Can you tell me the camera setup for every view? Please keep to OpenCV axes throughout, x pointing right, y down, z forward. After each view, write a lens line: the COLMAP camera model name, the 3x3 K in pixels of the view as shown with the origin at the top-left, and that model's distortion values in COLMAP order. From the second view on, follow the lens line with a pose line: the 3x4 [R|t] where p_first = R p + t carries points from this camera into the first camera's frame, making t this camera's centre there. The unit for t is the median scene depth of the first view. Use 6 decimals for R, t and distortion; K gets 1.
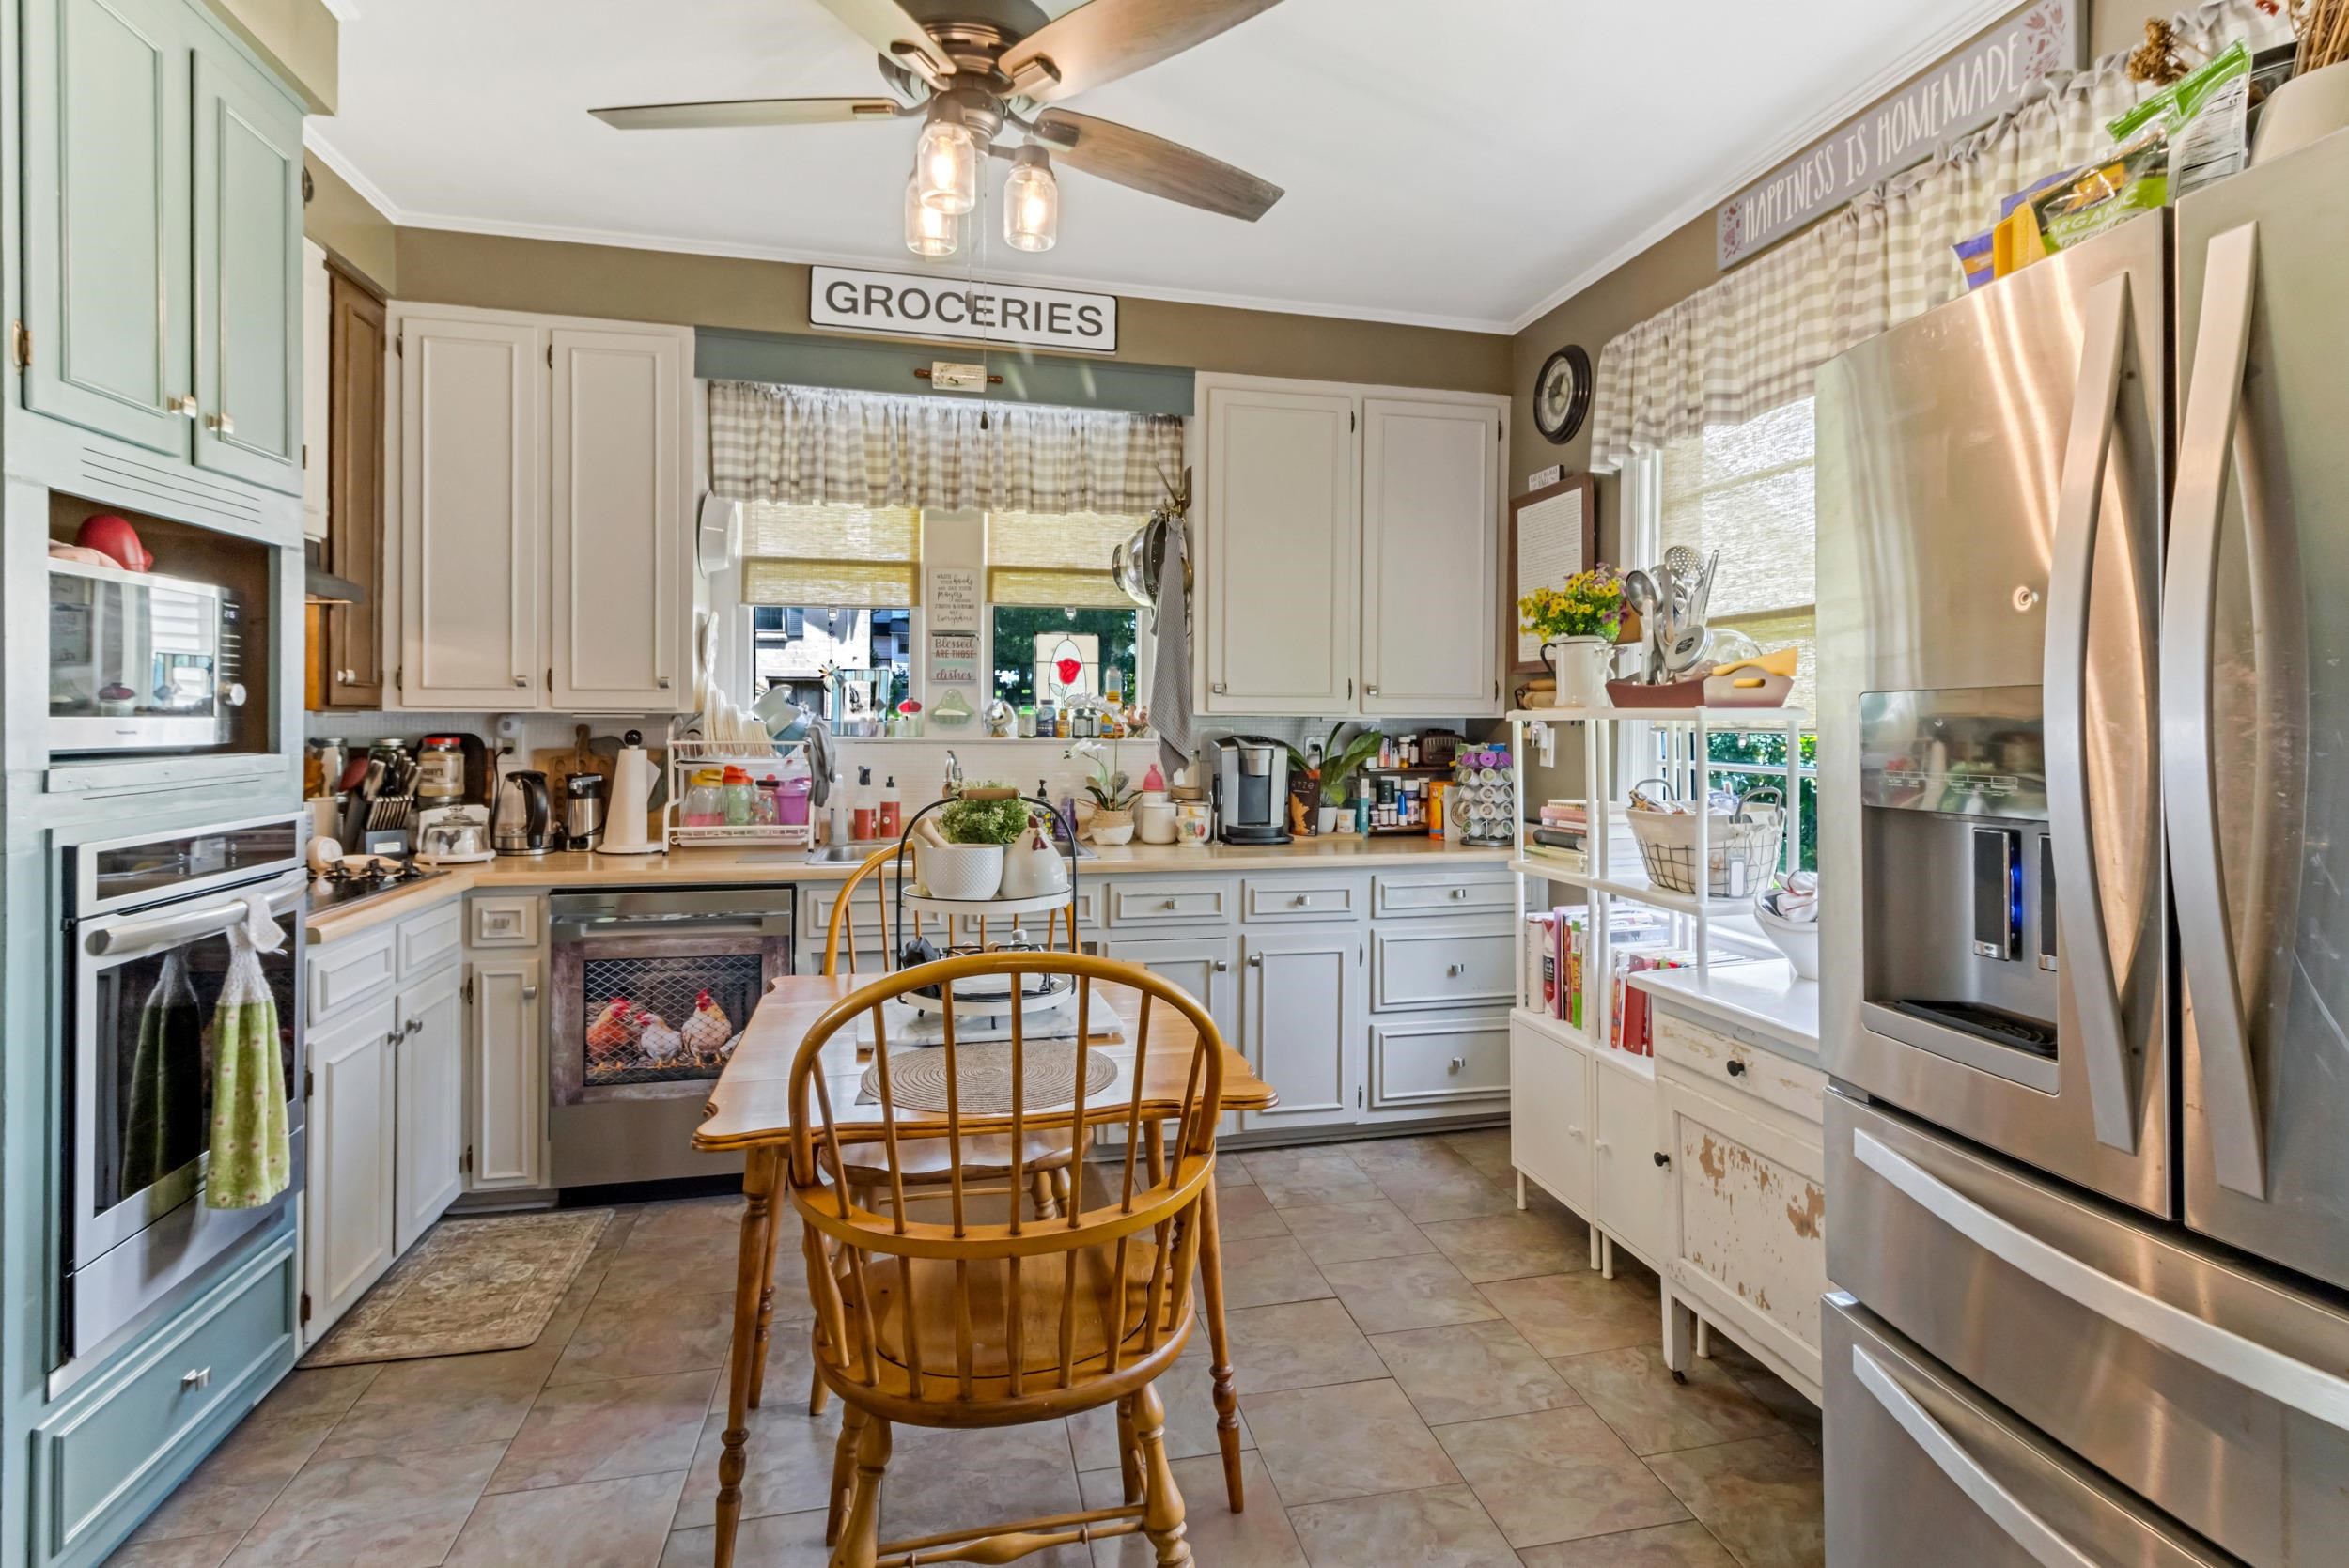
lens RADIAL K [[1138.8, 0, 1217.6], [0, 1138.8, 719.8], [0, 0, 1]] dist [0.009661, 0.001028]
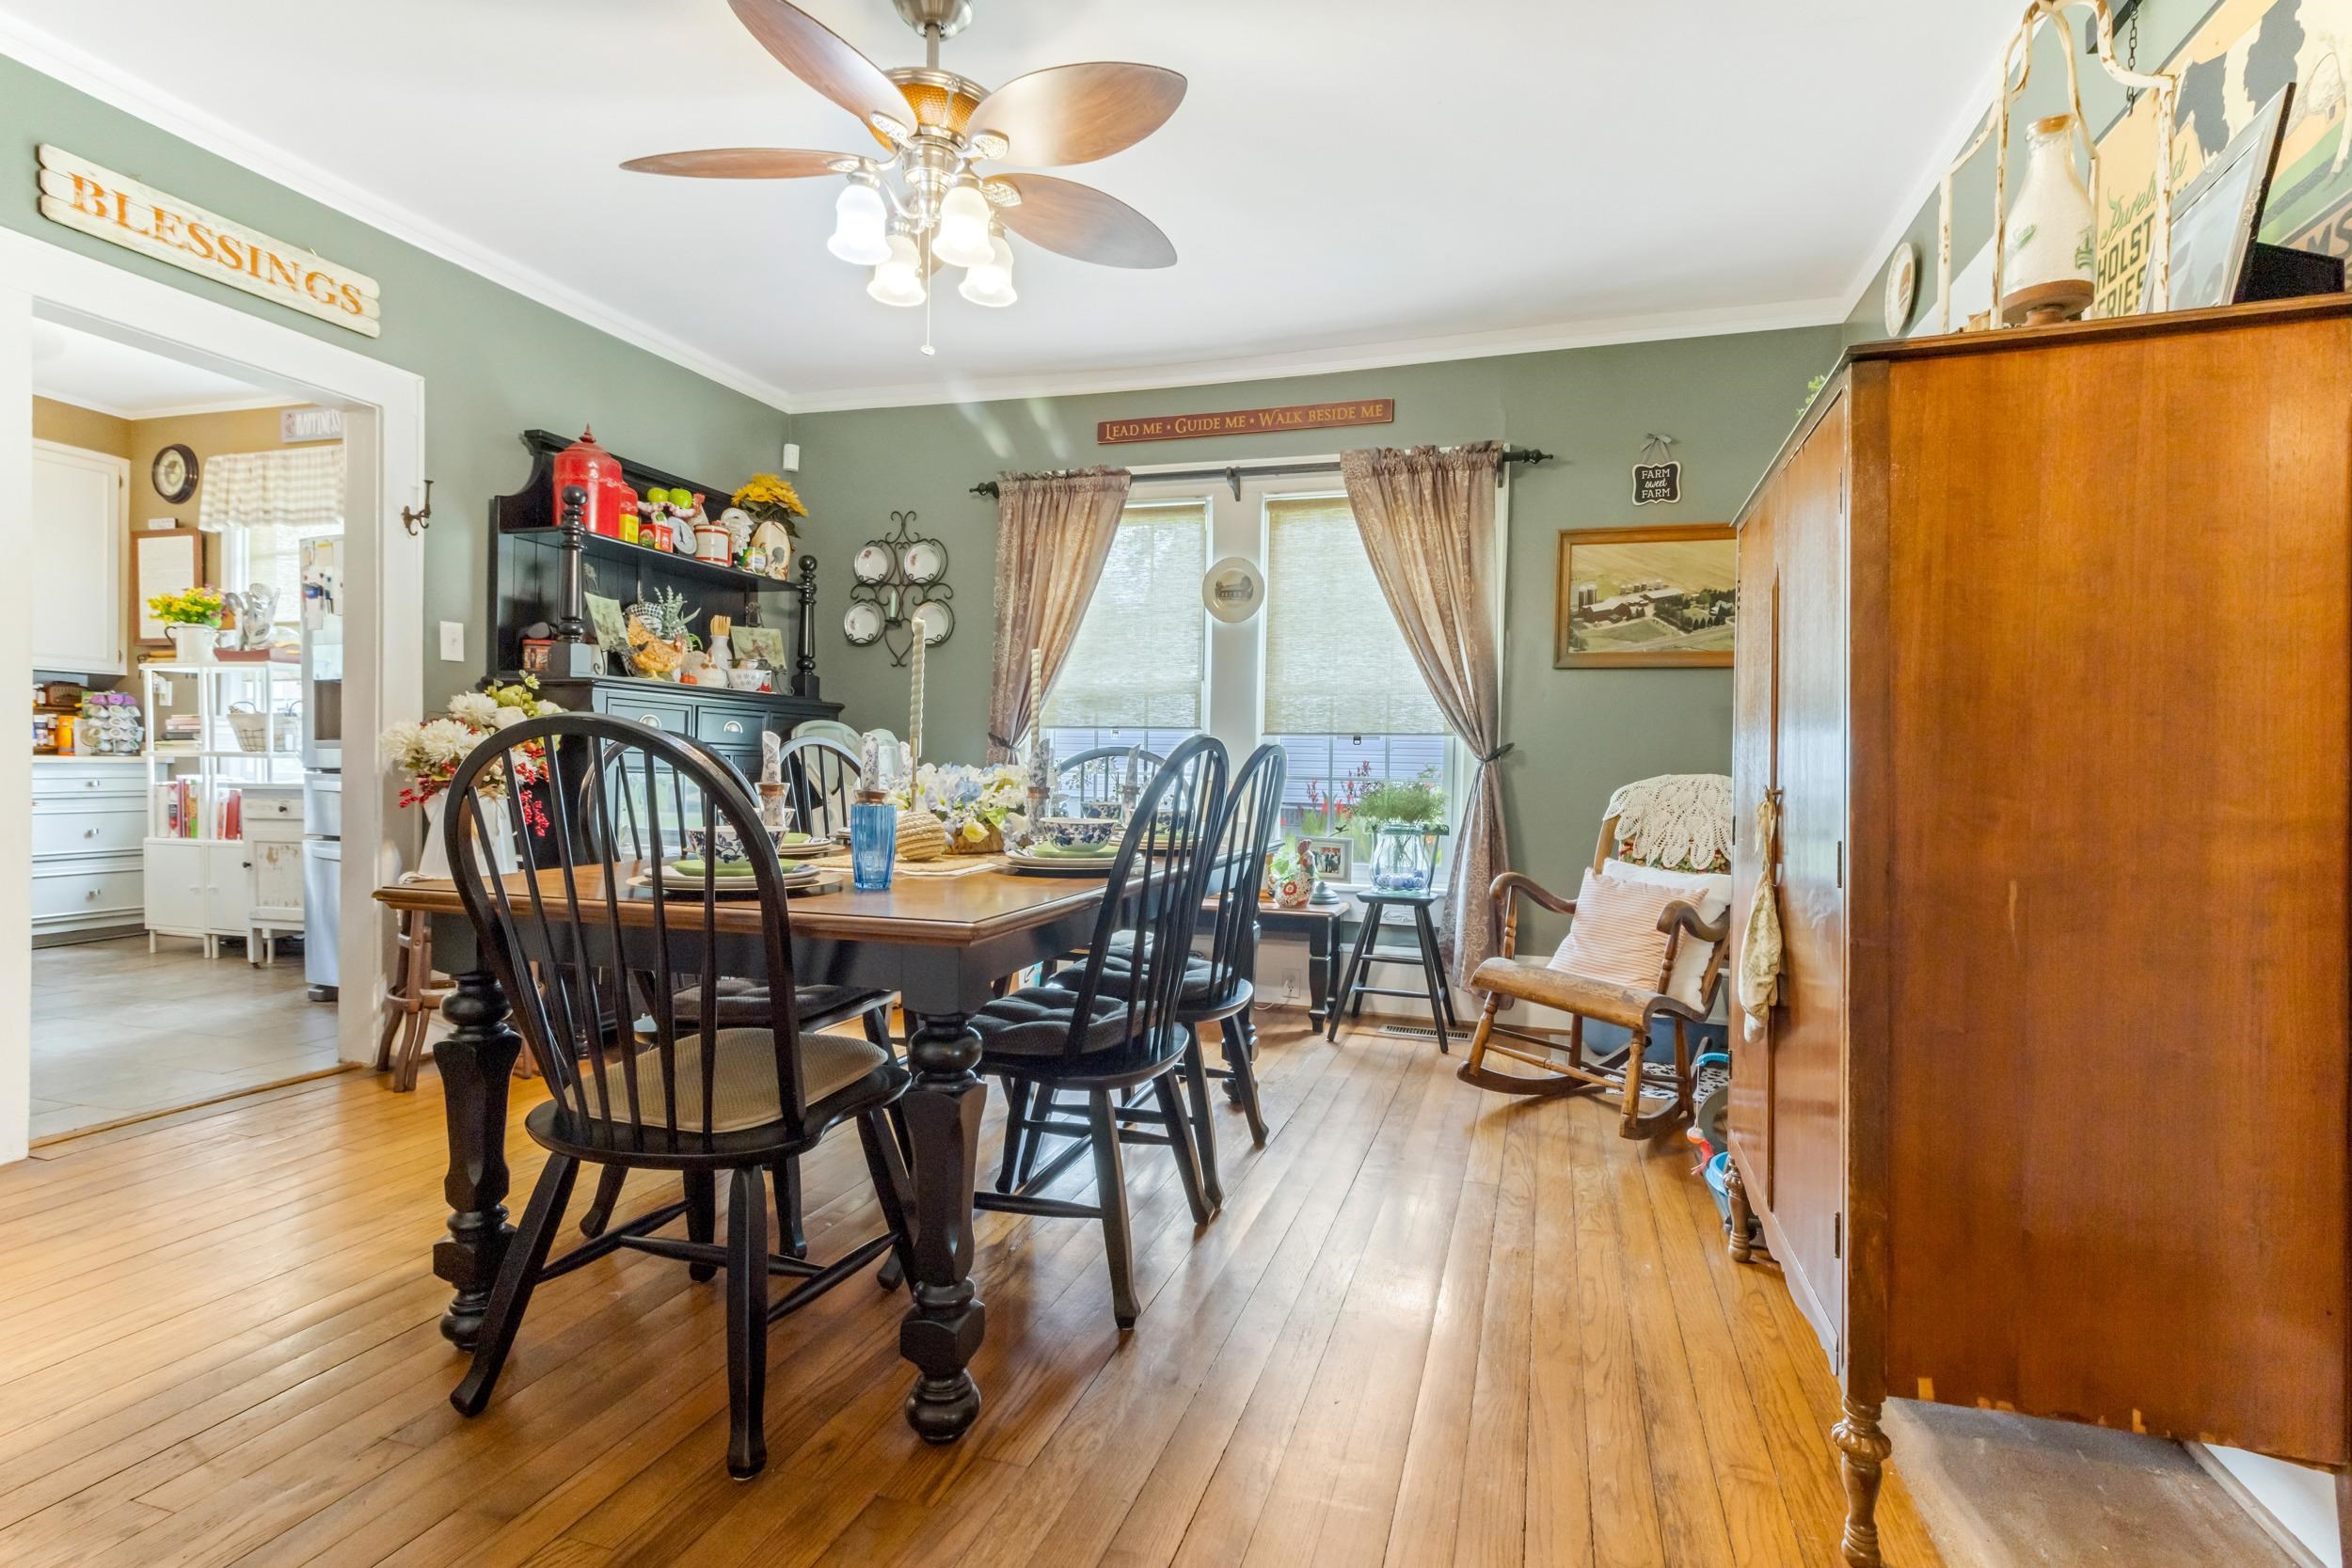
lens RADIAL K [[1140.2, 0, 1180.4], [0, 1140.2, 791.8], [0, 0, 1]] dist [0.009661, 0.001028]
pose [[0.515440, -0.014671, 0.856800, -0.434517], [-0.012022, 0.999631, 0.024348, 0.127869], [-0.856841, -0.022850, 0.515074, -1.264228]]
